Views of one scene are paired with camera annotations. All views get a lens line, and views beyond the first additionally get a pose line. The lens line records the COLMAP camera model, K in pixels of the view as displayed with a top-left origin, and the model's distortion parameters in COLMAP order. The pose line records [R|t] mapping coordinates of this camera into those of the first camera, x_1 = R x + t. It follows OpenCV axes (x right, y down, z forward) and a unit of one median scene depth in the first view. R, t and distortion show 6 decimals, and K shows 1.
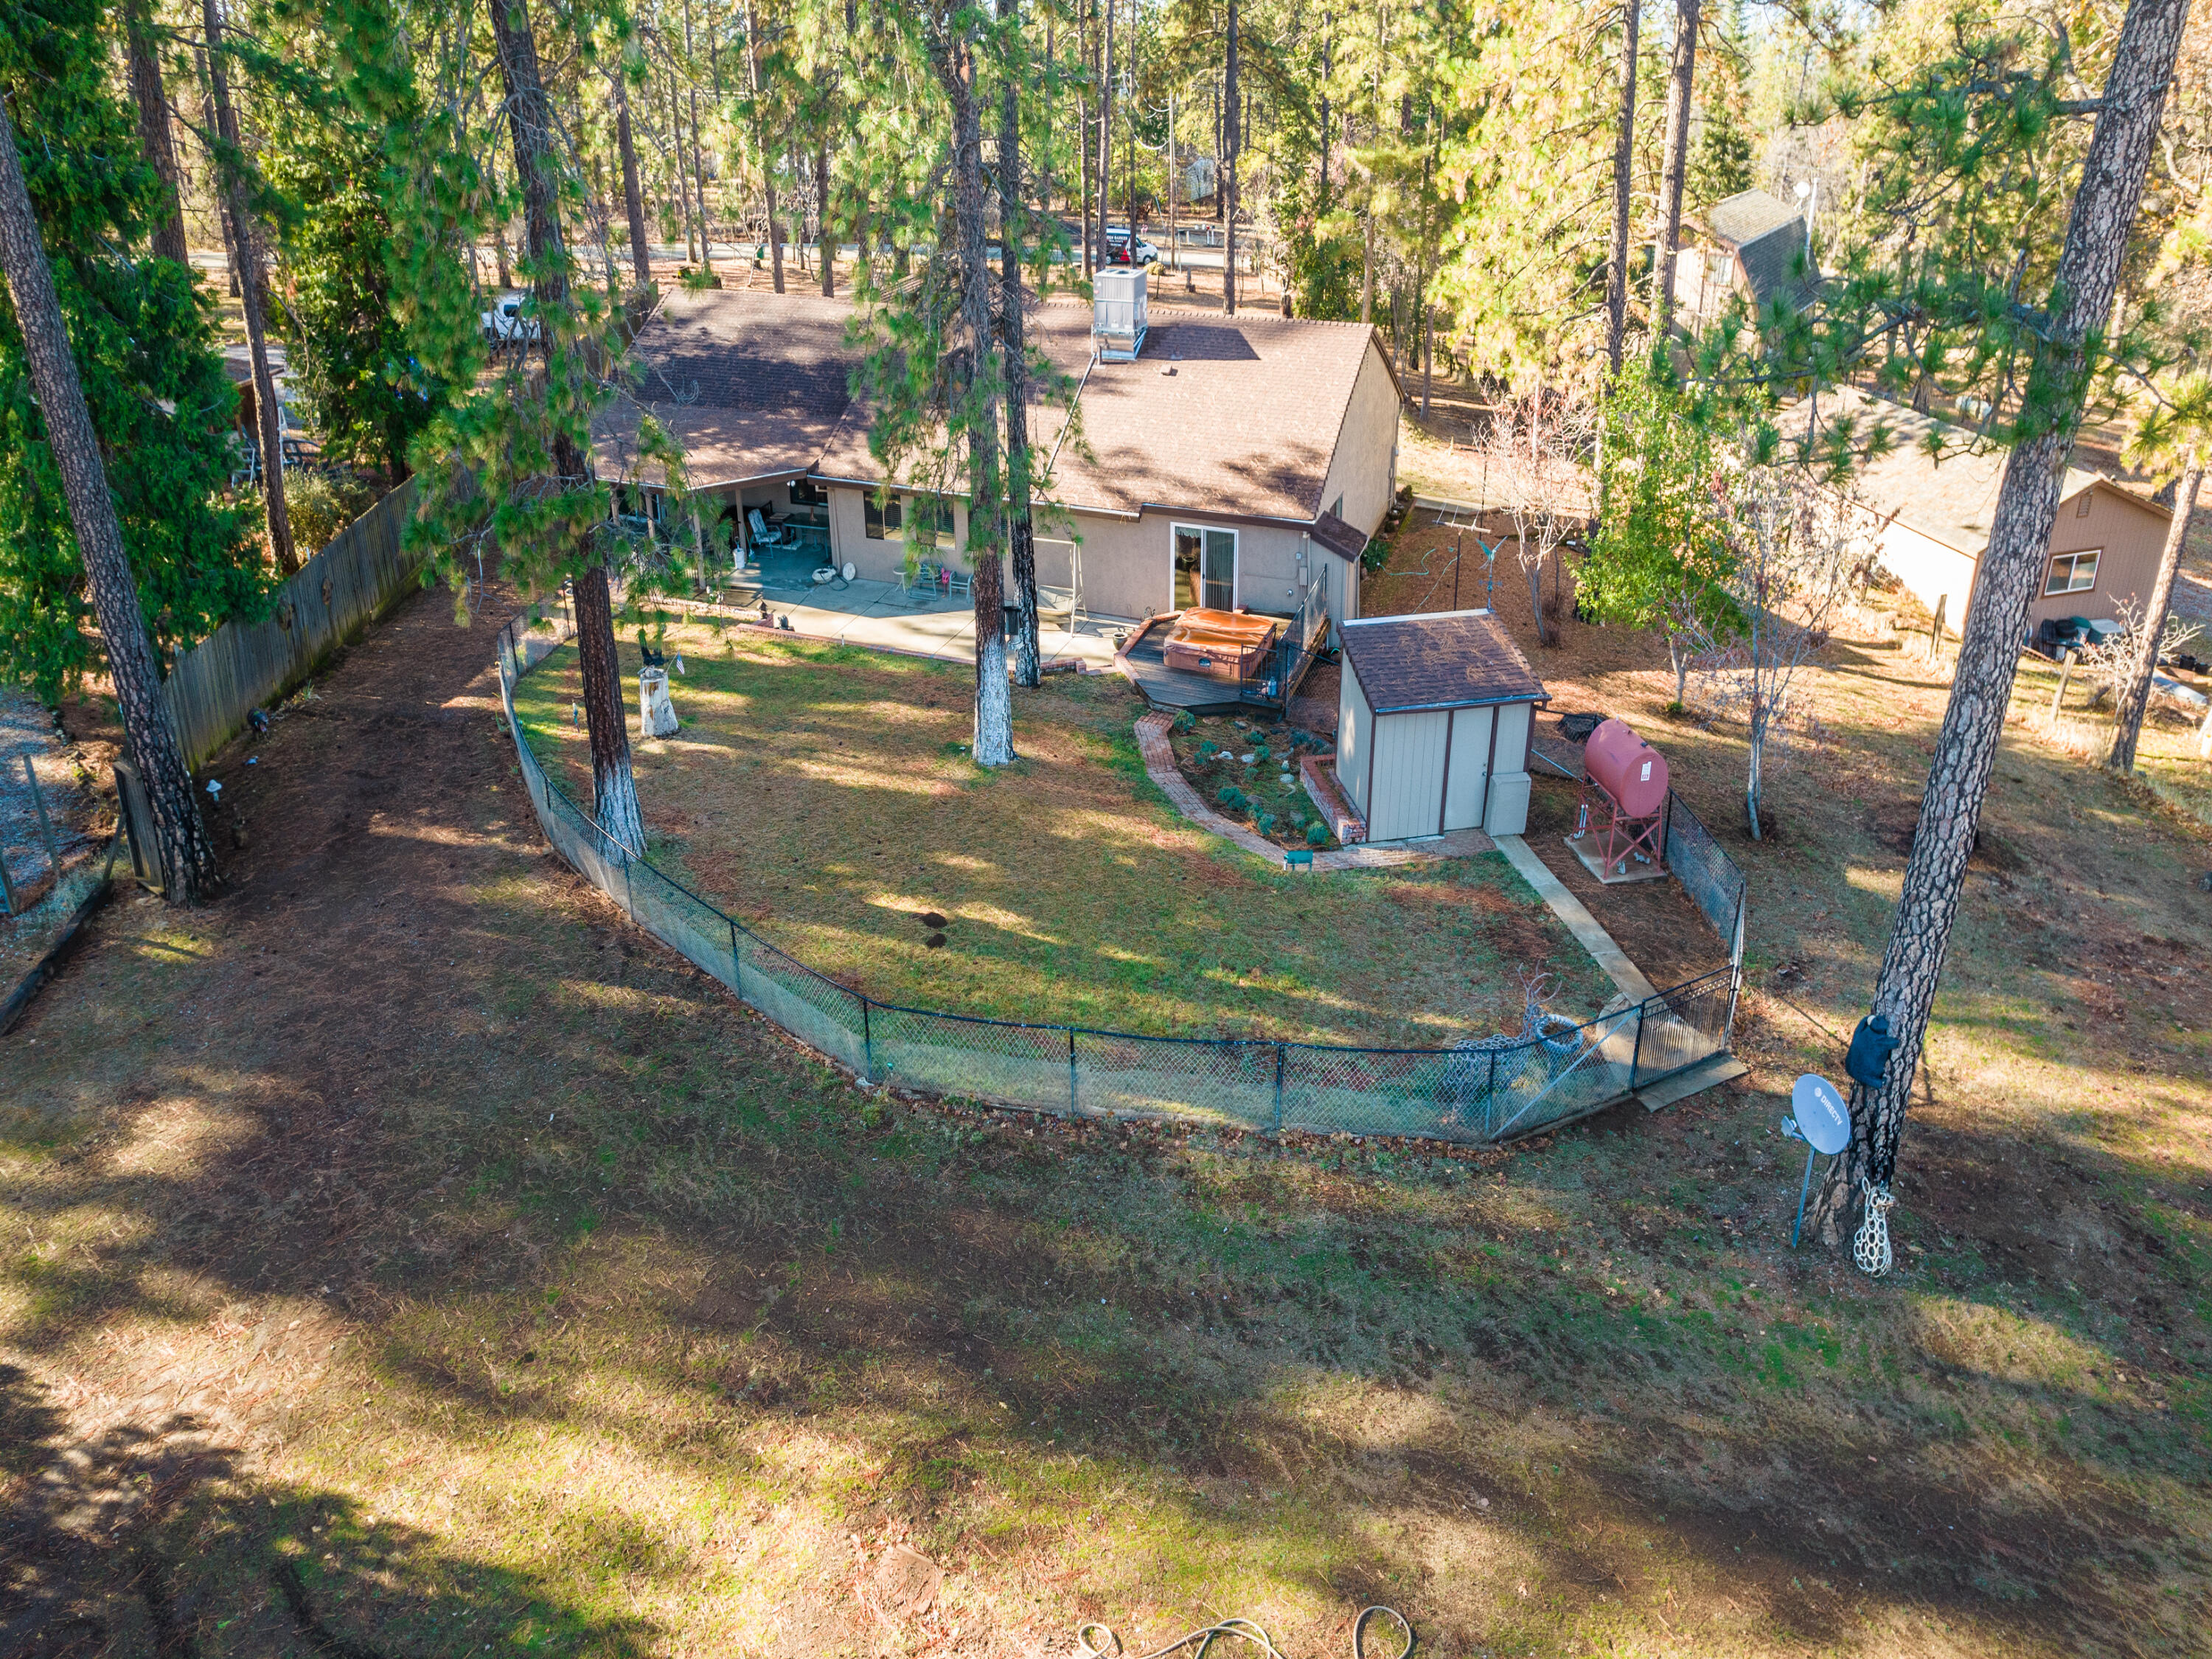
lens RADIAL K [[1400.7, 0, 1106.0], [0, 1400.7, 829.5], [0, 0, 1]] dist [-0.022369, 0.001539]
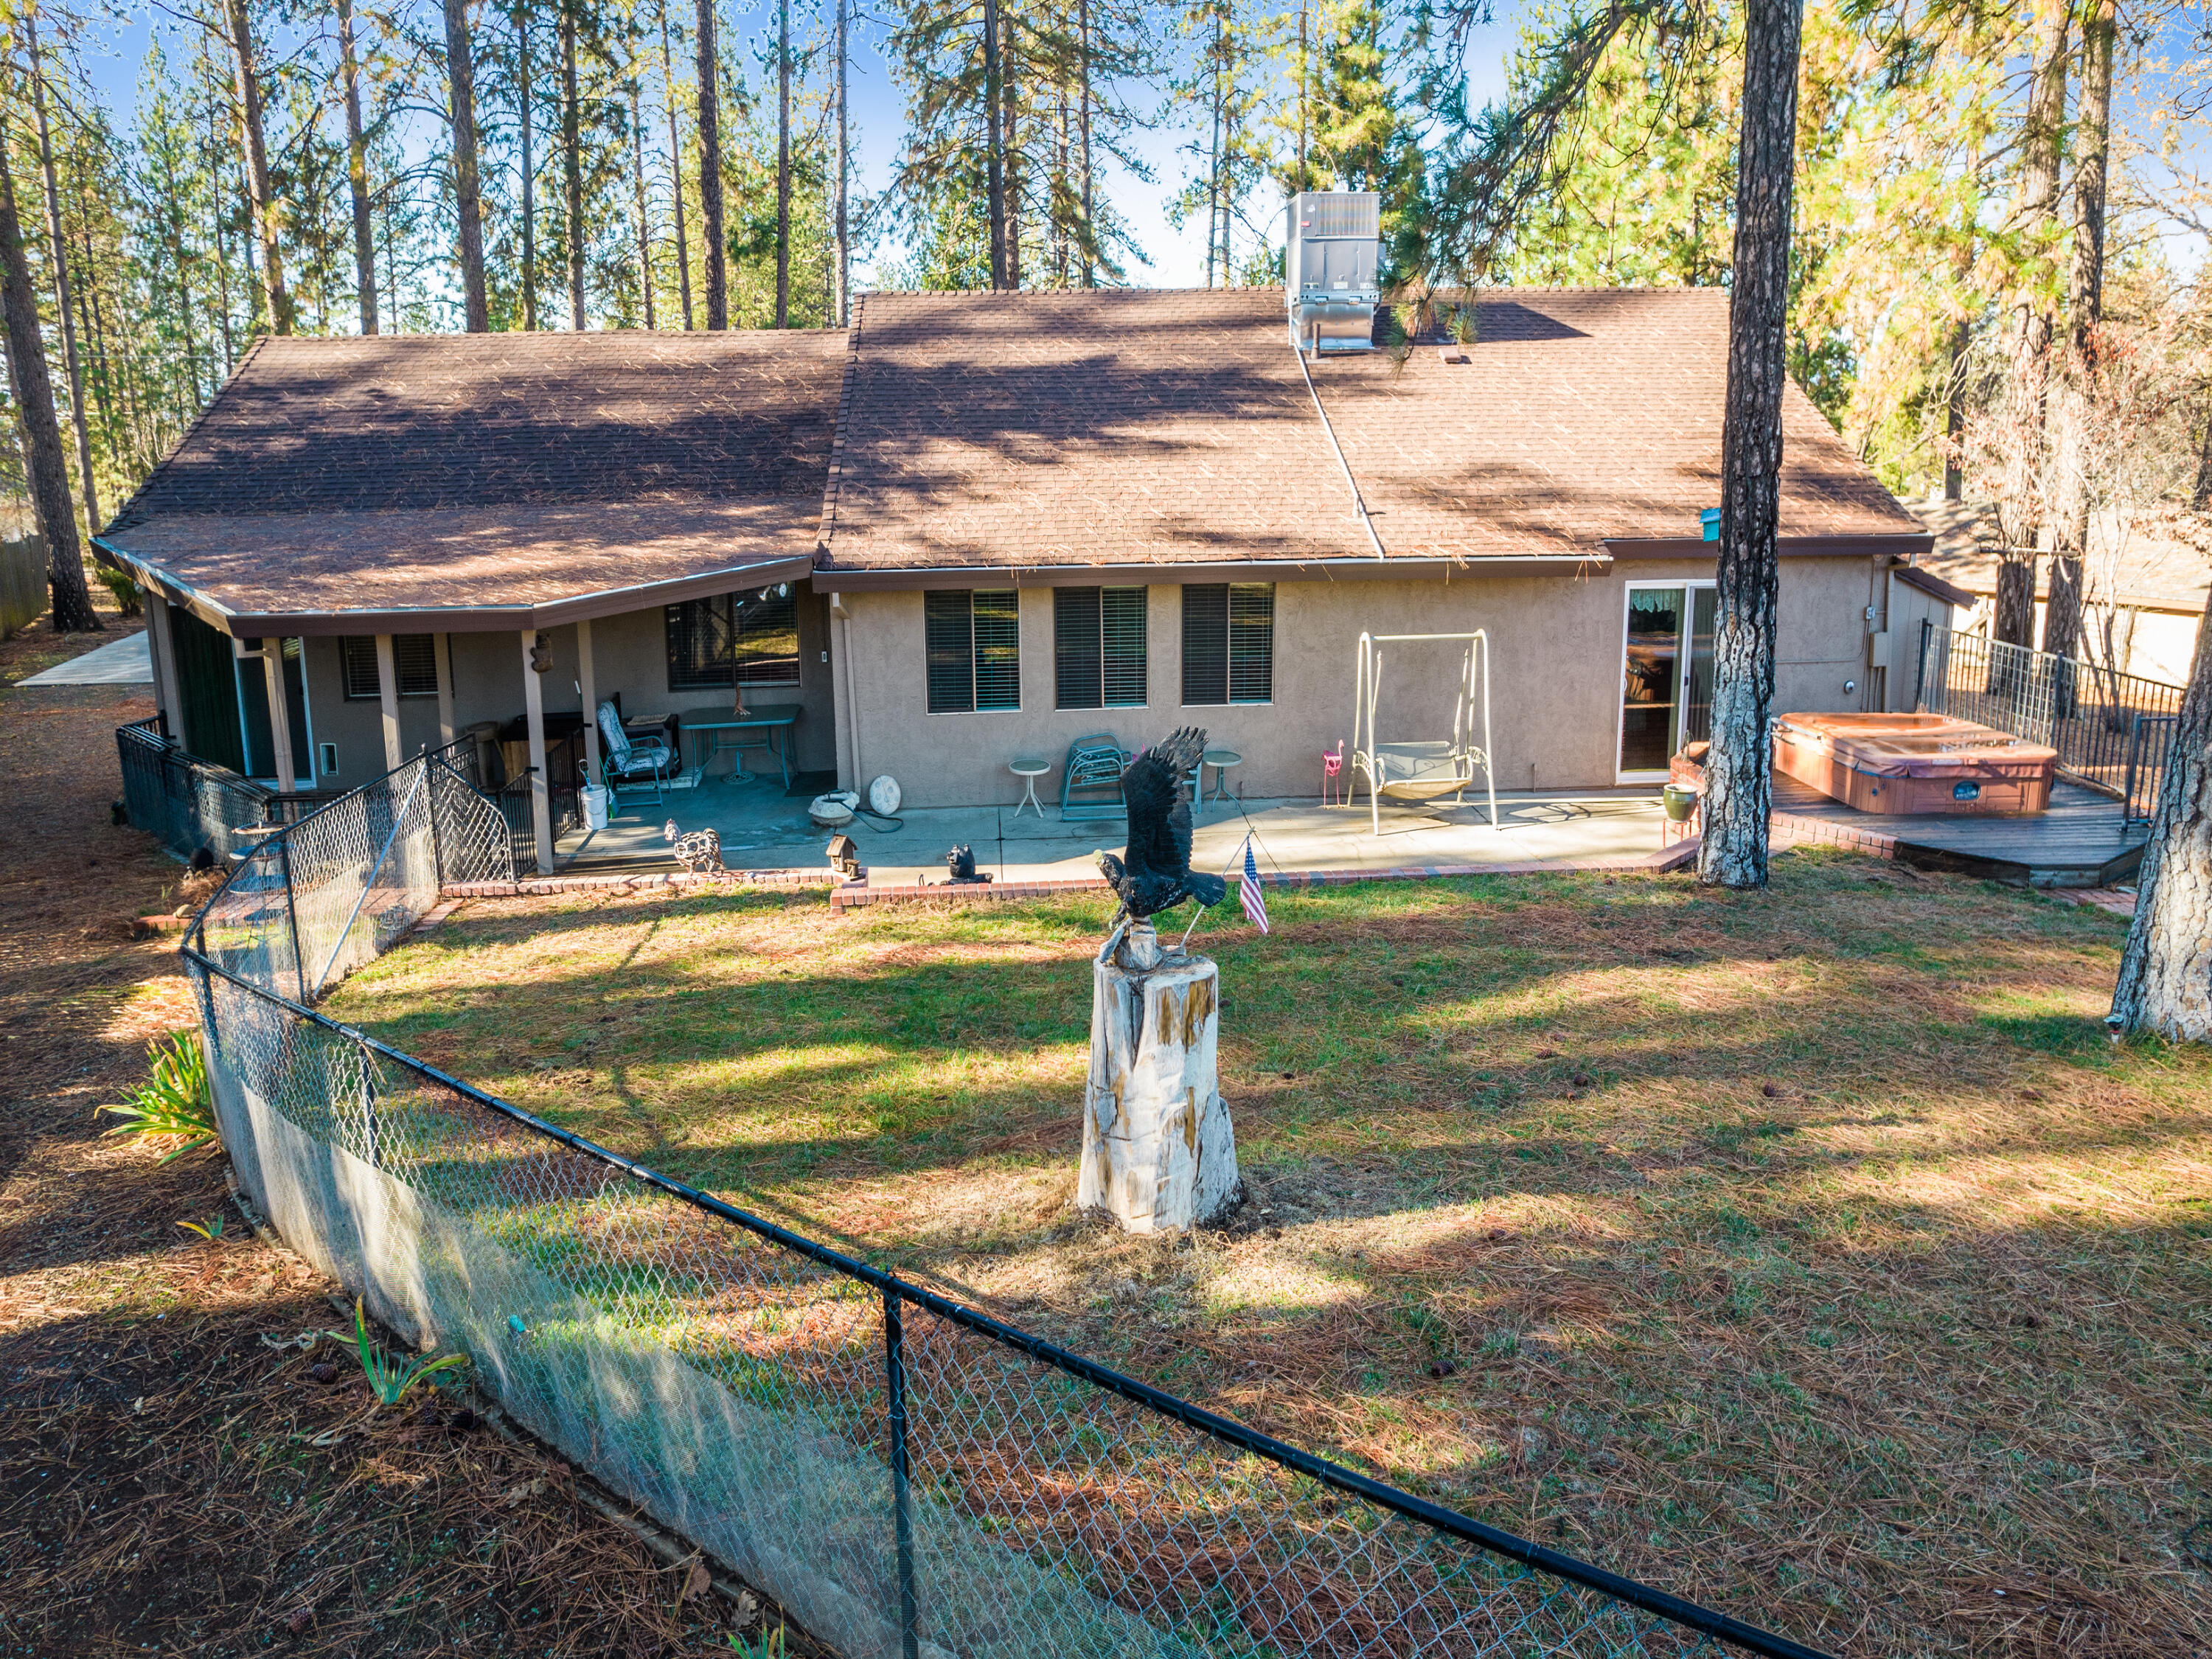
lens RADIAL K [[1400.7, 0, 1106.0], [0, 1400.7, 829.5], [0, 0, 1]] dist [-0.022369, 0.001539]
pose [[0.899329, -0.118330, 0.420958, -0.360634], [0.220891, 0.953766, -0.203807, -0.071280], [-0.377379, 0.276275, 0.883887, 0.657443]]
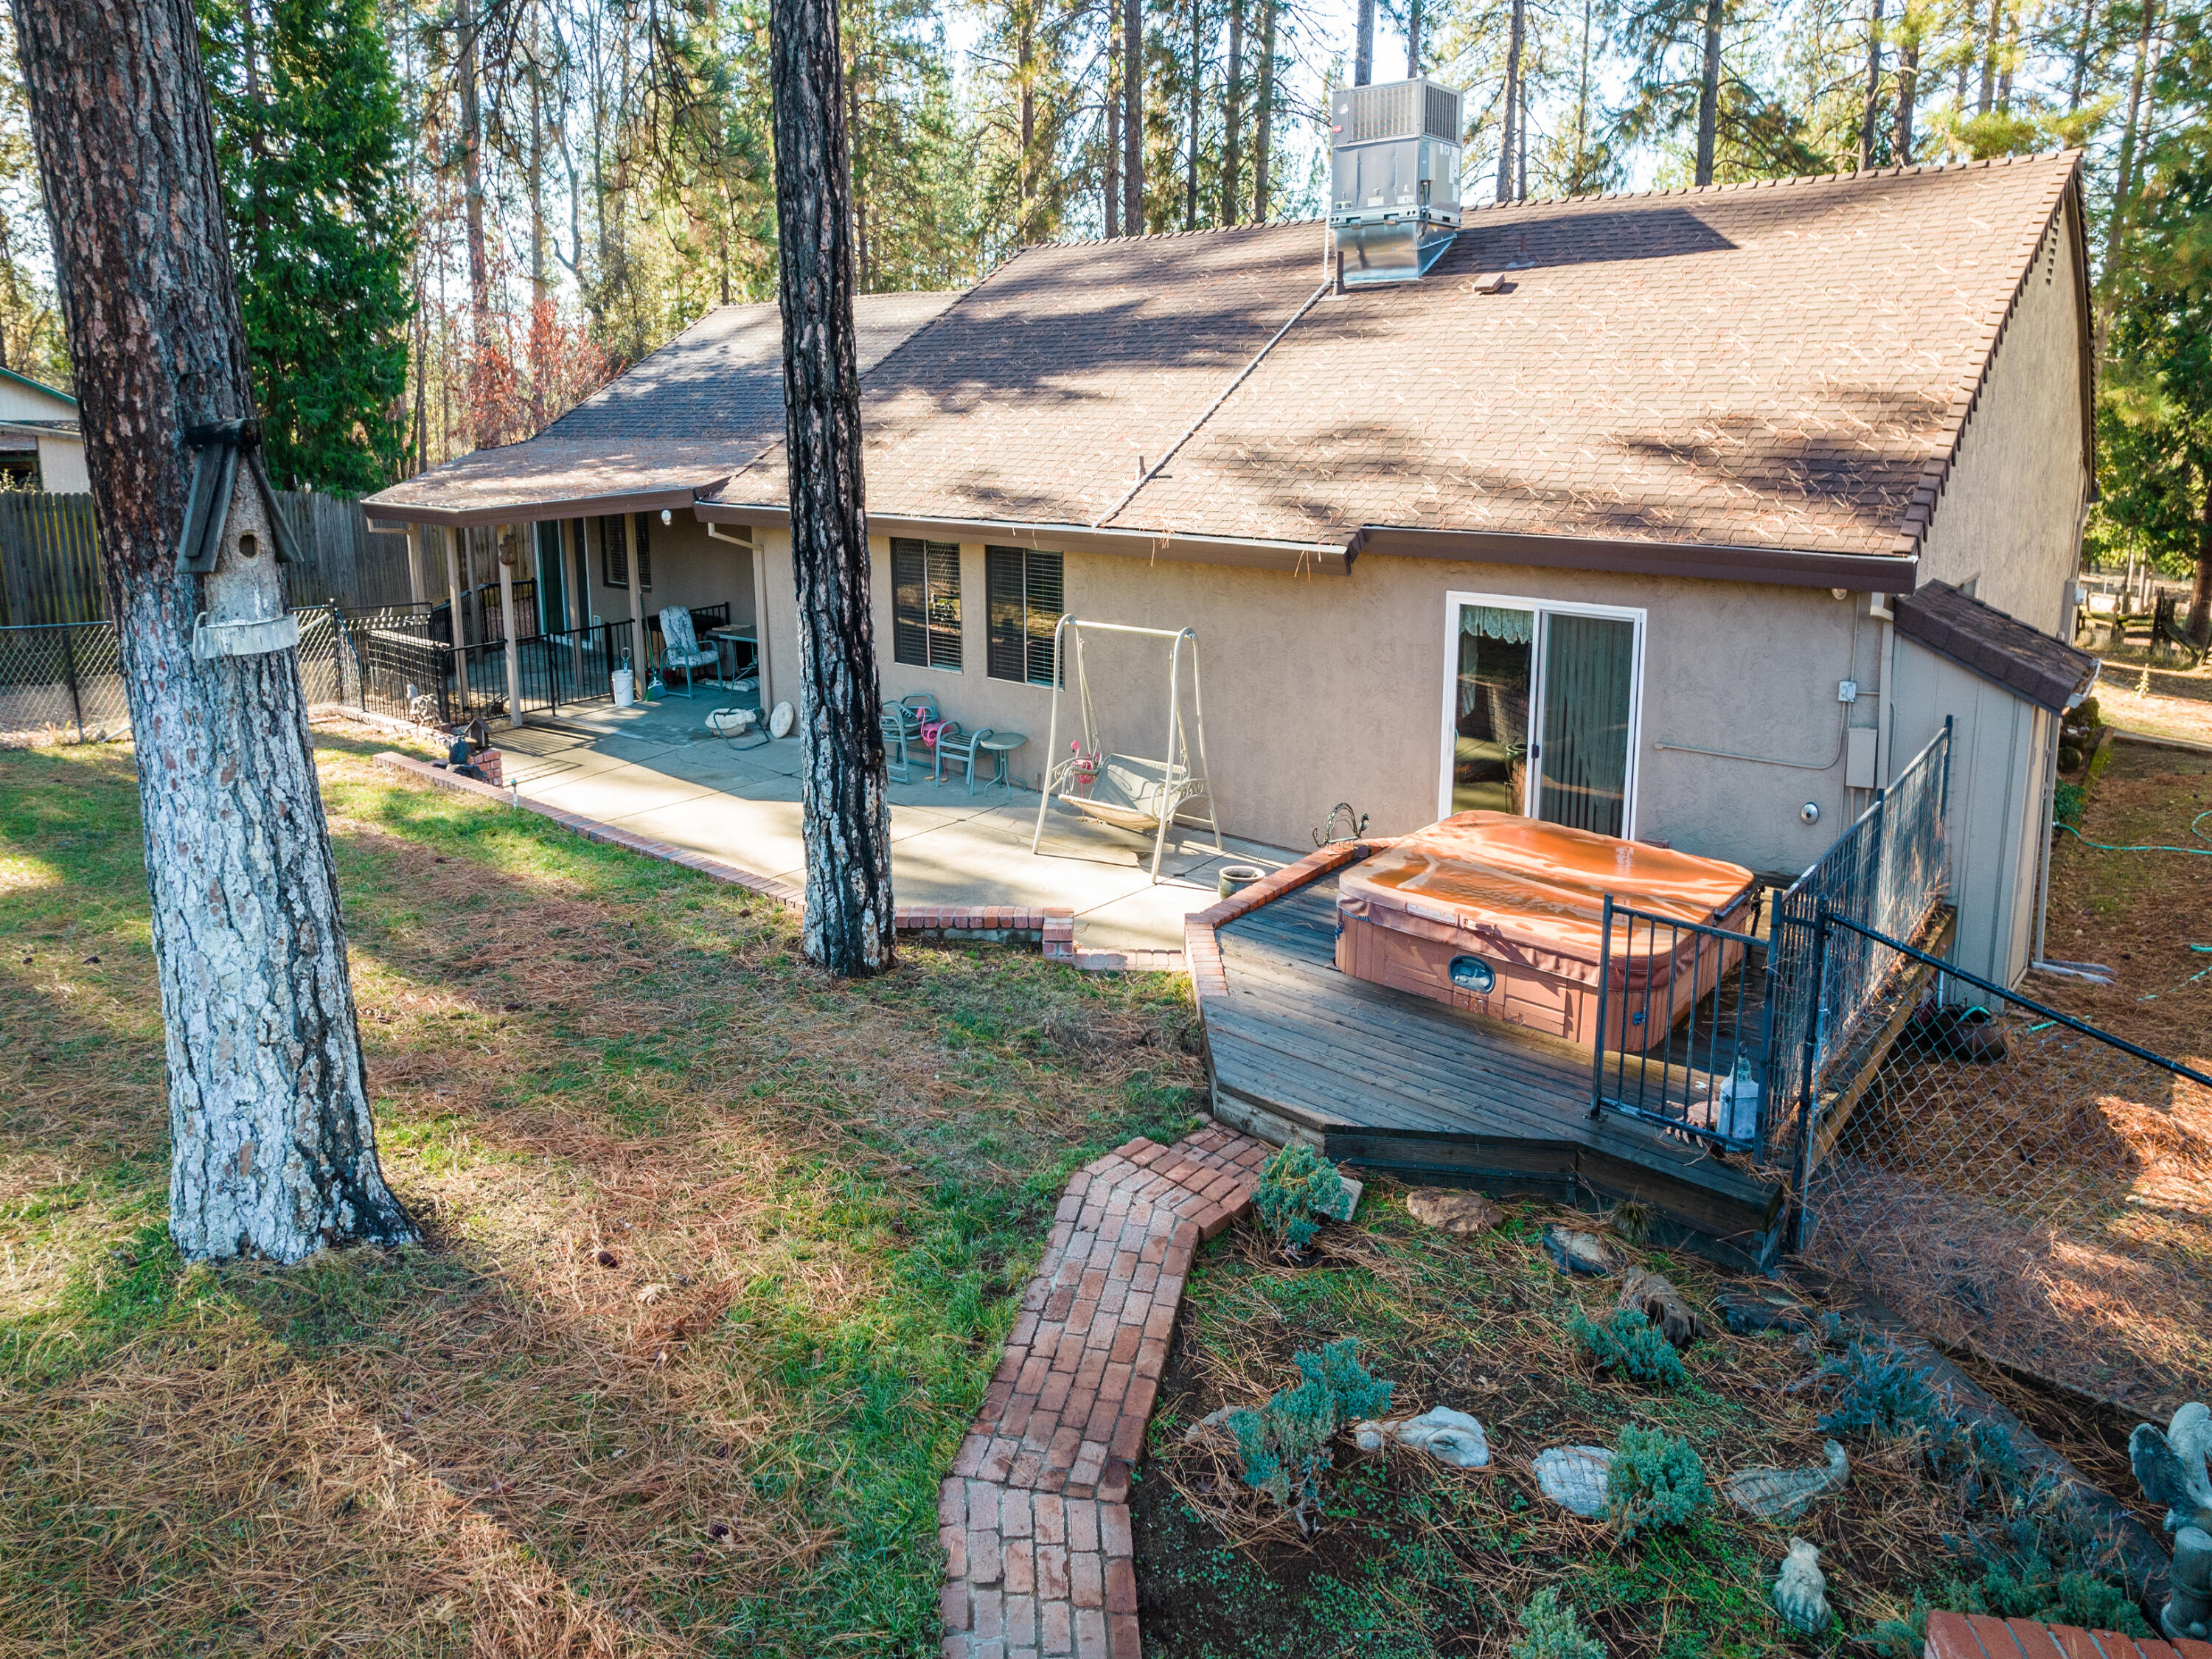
lens RADIAL K [[1499.4, 0, 1052.1], [0, 1499.4, 711.1], [0, 0, 1]] dist [-0.003941, 0.000392]
pose [[0.944802, 0.083638, -0.316788, 0.076077], [-0.180775, 0.939452, -0.291119, -0.063476], [0.273259, 0.332317, 0.902715, 0.652514]]
